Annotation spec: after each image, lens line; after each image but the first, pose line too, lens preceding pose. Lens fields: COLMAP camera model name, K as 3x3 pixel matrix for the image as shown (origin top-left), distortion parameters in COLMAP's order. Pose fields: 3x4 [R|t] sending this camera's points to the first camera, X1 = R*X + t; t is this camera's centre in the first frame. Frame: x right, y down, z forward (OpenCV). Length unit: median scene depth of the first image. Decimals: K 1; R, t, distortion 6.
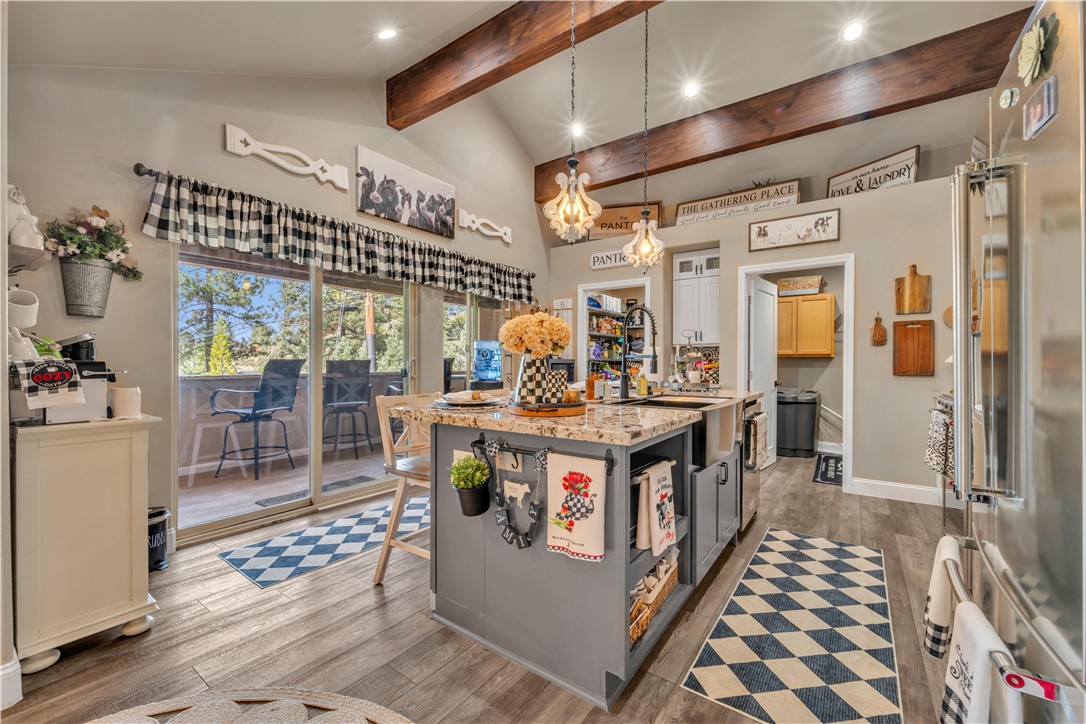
lens RADIAL K [[441.1, 0, 547.6], [0, 441.1, 361.6], [0, 0, 1]] dist [-0.001406, -0.000292]
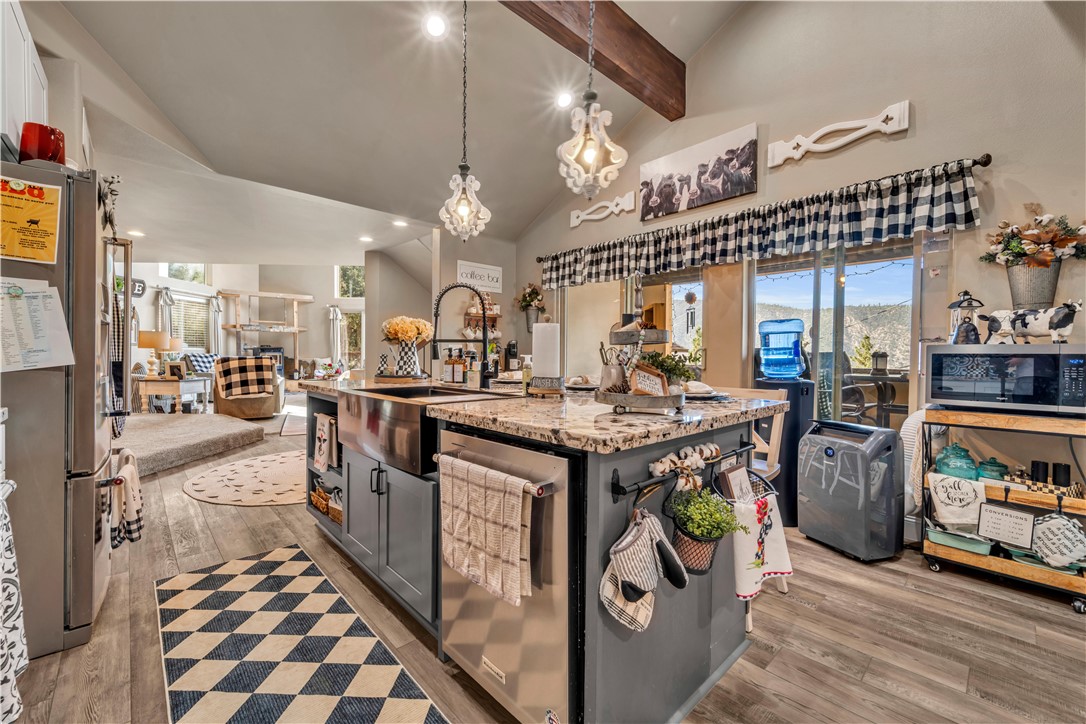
lens RADIAL K [[441.1, 0, 550.4], [0, 441.1, 359.0], [0, 0, 1]] dist [-0.001406, -0.000292]
pose [[-0.194561, 0.012591, -0.980810, 0.753207], [-0.001868, 0.999911, 0.013206, 0.006725], [0.980889, 0.004402, -0.194520, 0.974245]]
